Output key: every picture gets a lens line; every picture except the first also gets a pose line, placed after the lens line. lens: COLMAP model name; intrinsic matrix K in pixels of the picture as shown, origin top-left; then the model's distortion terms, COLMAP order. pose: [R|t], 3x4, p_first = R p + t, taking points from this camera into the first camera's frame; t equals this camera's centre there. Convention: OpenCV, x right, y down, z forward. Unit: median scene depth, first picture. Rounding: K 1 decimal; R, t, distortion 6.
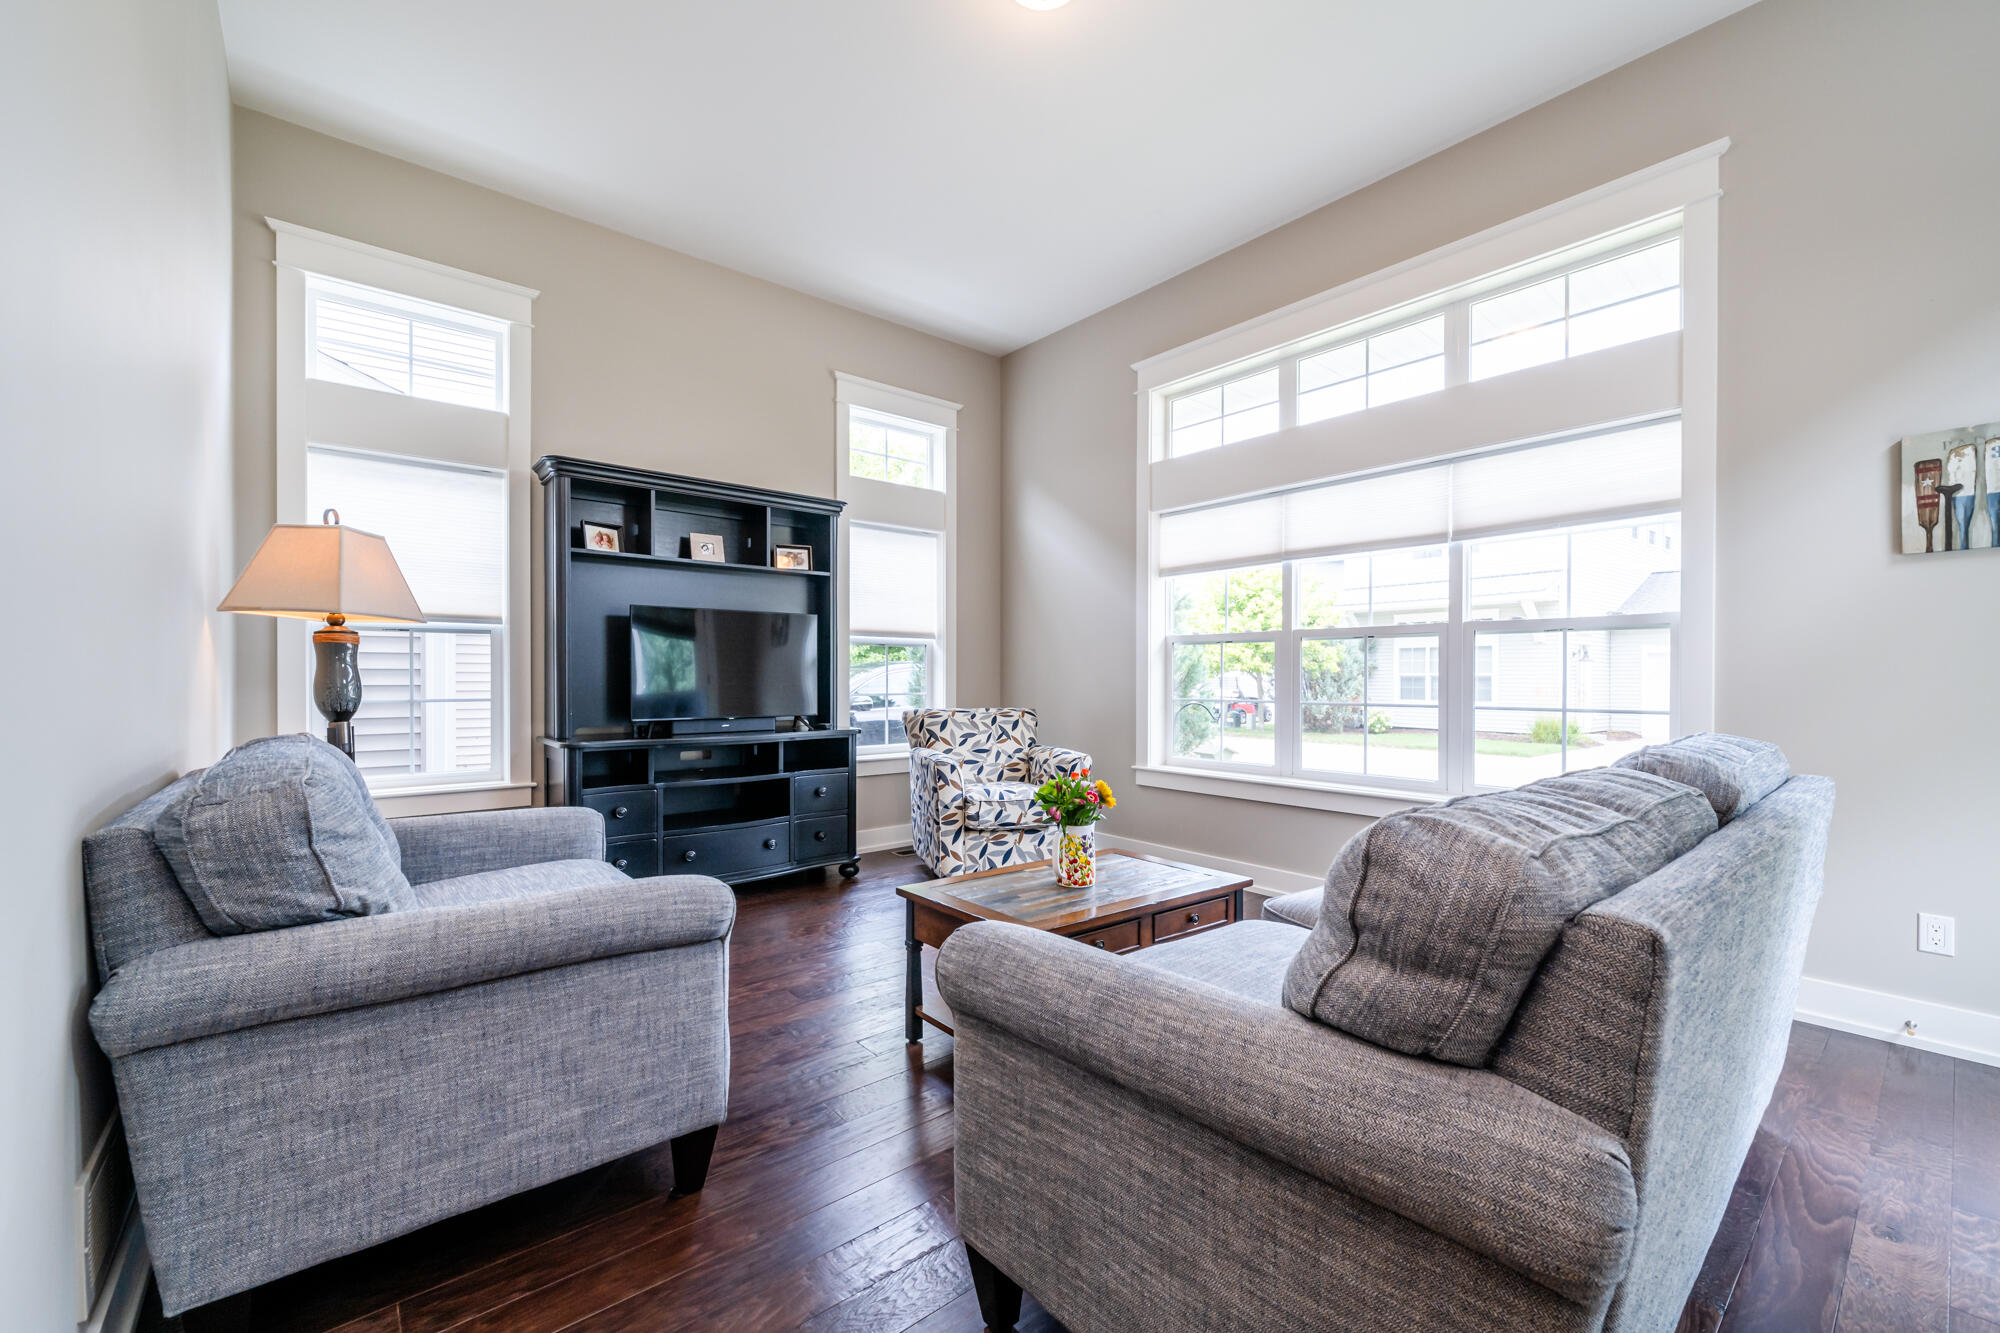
lens RADIAL K [[804.7, 0, 1012.2], [0, 804.7, 676.8], [0, 0, 1]] dist [0.002398, -0.000517]
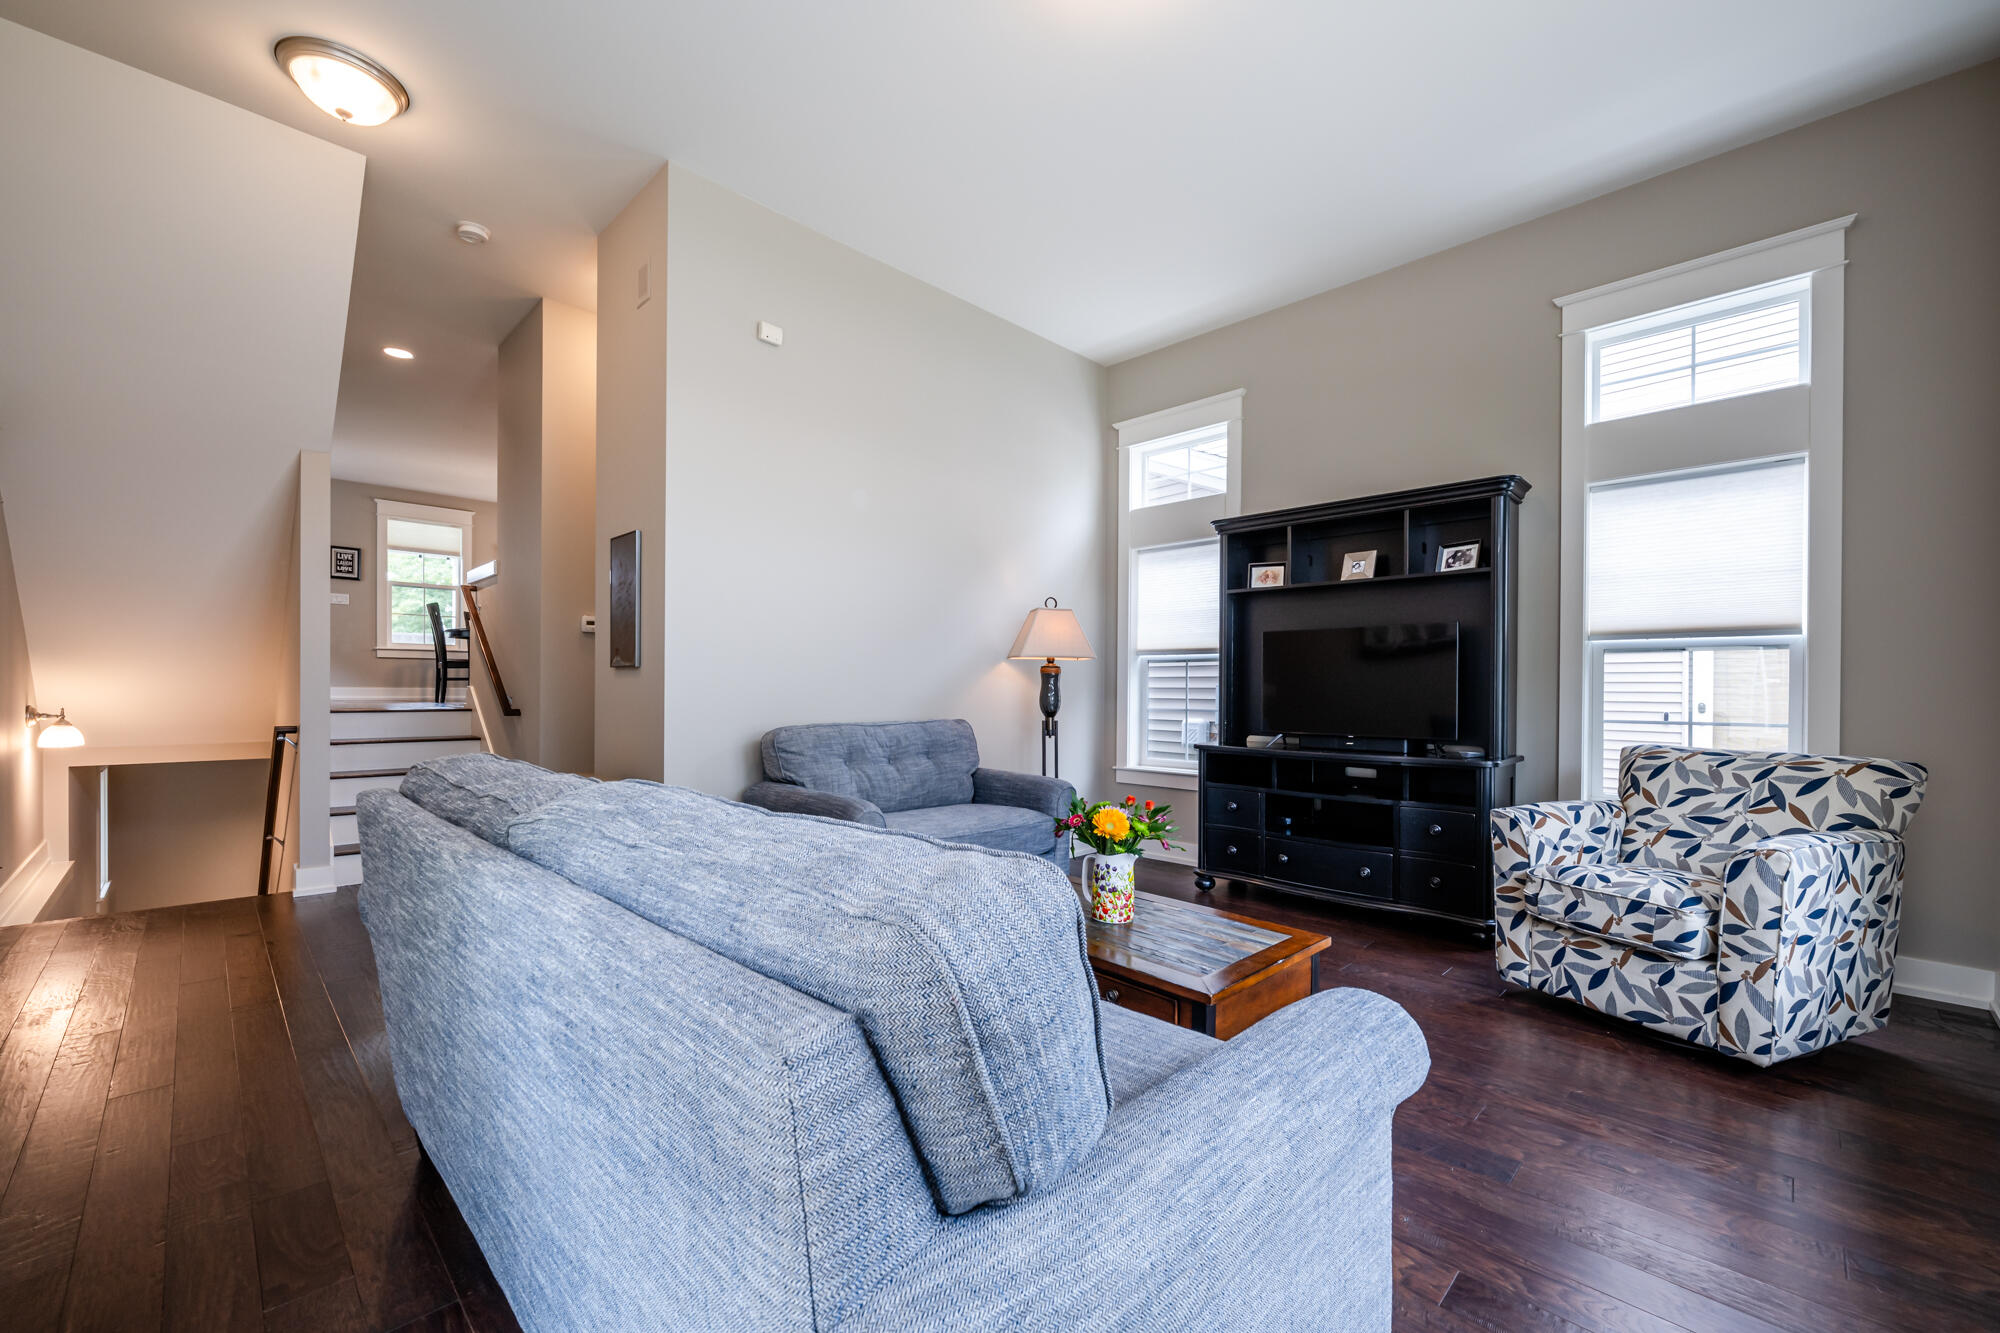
lens RADIAL K [[804.7, 0, 1023.3], [0, 804.7, 694.8], [0, 0, 1]] dist [0.002398, -0.000517]
pose [[0.109894, 0.005027, -0.993931, 0.580307], [-0.007280, 0.999964, 0.004252, -0.000580], [0.993917, 0.006769, 0.109927, 0.483888]]
